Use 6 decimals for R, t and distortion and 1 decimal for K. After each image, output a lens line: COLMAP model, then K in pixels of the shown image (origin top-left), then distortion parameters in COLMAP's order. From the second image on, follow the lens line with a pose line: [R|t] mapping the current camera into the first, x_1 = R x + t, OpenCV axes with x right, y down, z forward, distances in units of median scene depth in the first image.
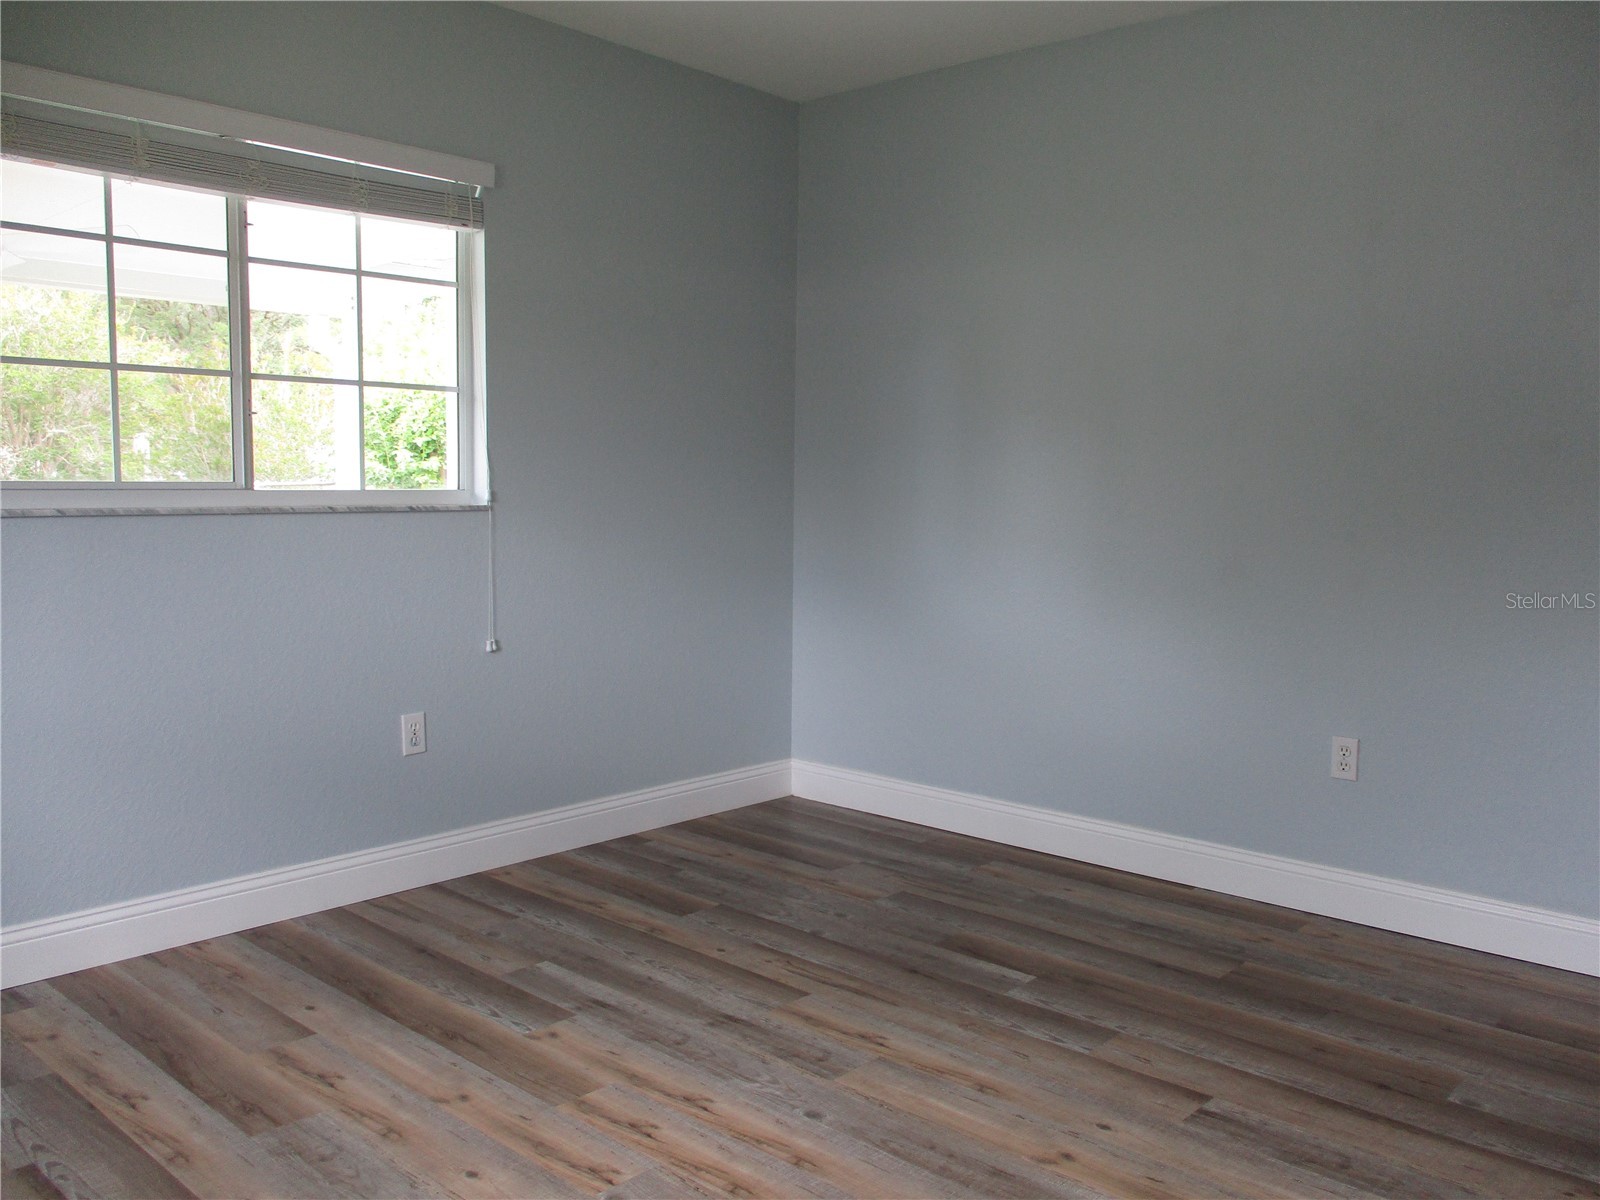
lens RADIAL K [[1314.4, 0, 804.1], [0, 1314.4, 597.9], [0, 0, 1]] dist [-0.009032, -0.010057]
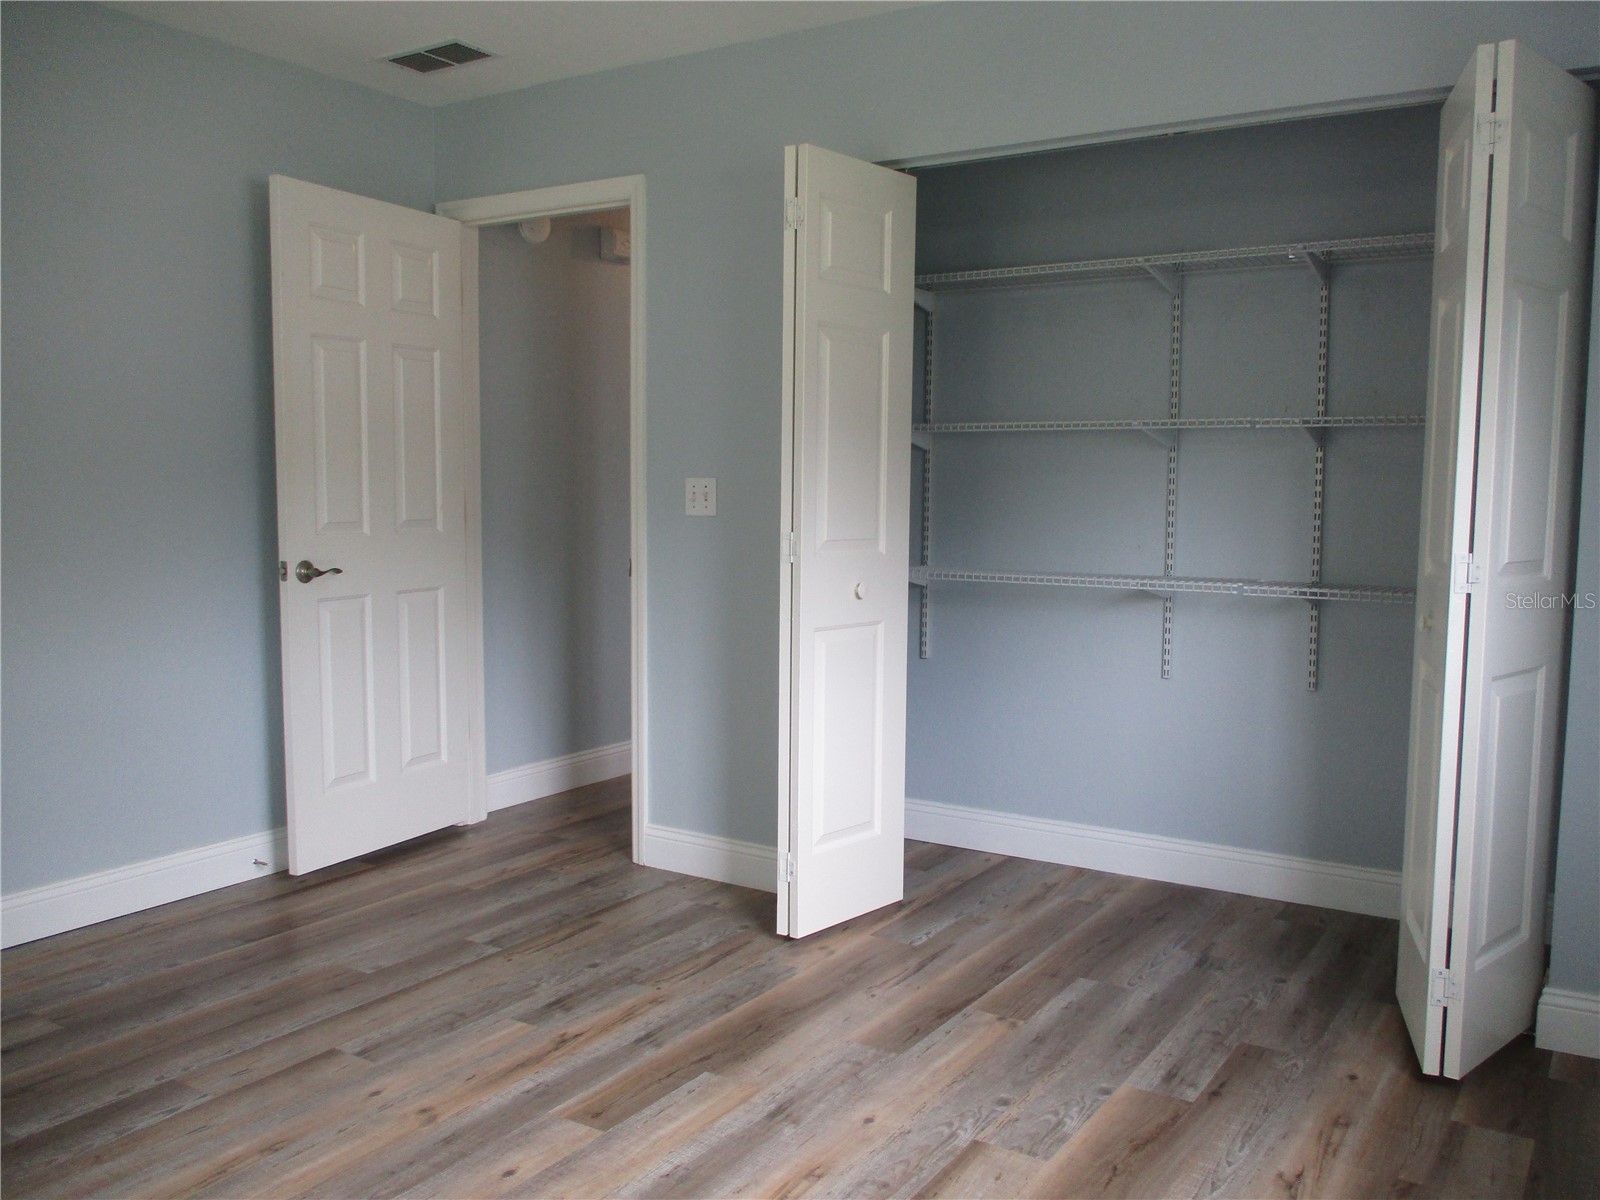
lens RADIAL K [[1417.9, 0, 802.9], [0, 1417.9, 602.1], [0, 0, 1]] dist [0.010810, 0.007567]
pose [[-0.178893, -0.096507, 0.979124, -0.907760], [0.080032, 0.990452, 0.112246, -0.096558], [-0.980608, 0.098441, -0.169462, 0.785449]]
